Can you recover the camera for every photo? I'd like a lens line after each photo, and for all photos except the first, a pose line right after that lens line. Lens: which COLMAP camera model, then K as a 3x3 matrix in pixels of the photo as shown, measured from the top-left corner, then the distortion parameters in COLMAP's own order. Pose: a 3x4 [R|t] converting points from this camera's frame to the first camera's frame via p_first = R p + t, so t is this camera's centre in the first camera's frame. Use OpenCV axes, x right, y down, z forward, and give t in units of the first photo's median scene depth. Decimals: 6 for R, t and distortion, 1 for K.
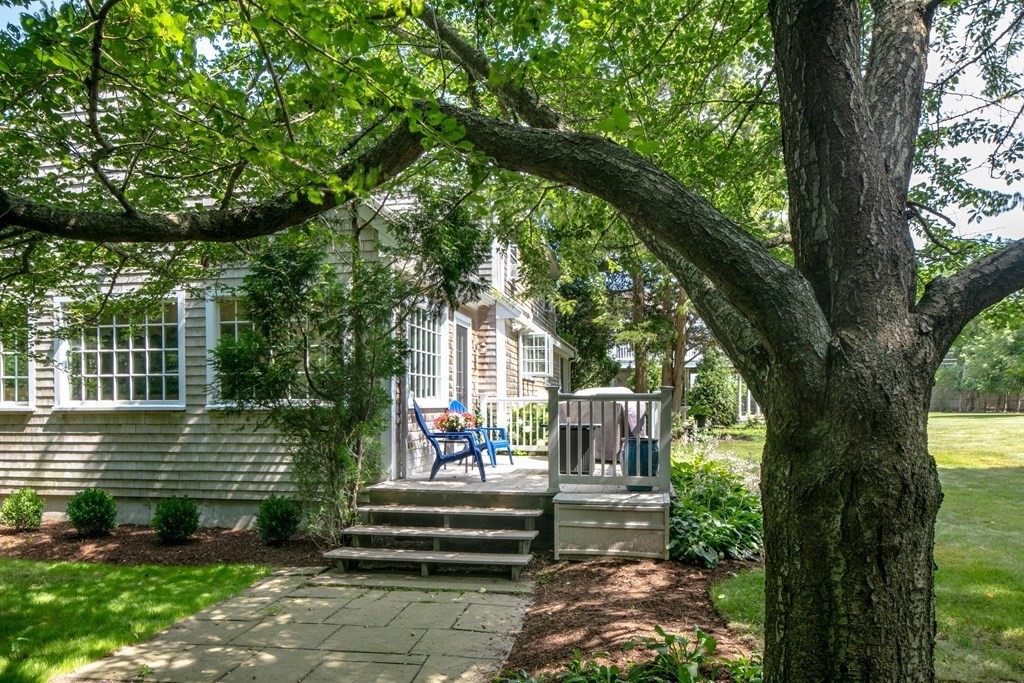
lens RADIAL K [[685.8, 0, 513.8], [0, 685.8, 342.3], [0, 0, 1]] dist [-0.001294, 0.001218]
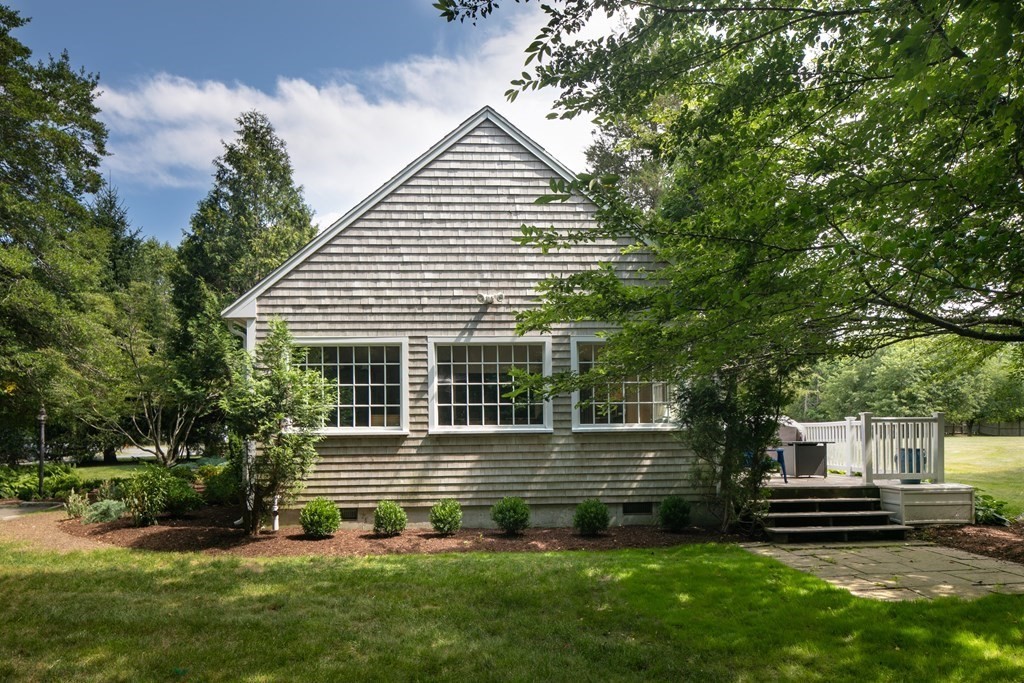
lens RADIAL K [[685.8, 0, 509.0], [0, 685.8, 344.3], [0, 0, 1]] dist [-0.001294, 0.001218]
pose [[0.968897, 0.025513, 0.246146, -0.831528], [-0.014650, 0.998840, -0.045862, -0.002676], [-0.247030, 0.040829, 0.968147, -0.182503]]
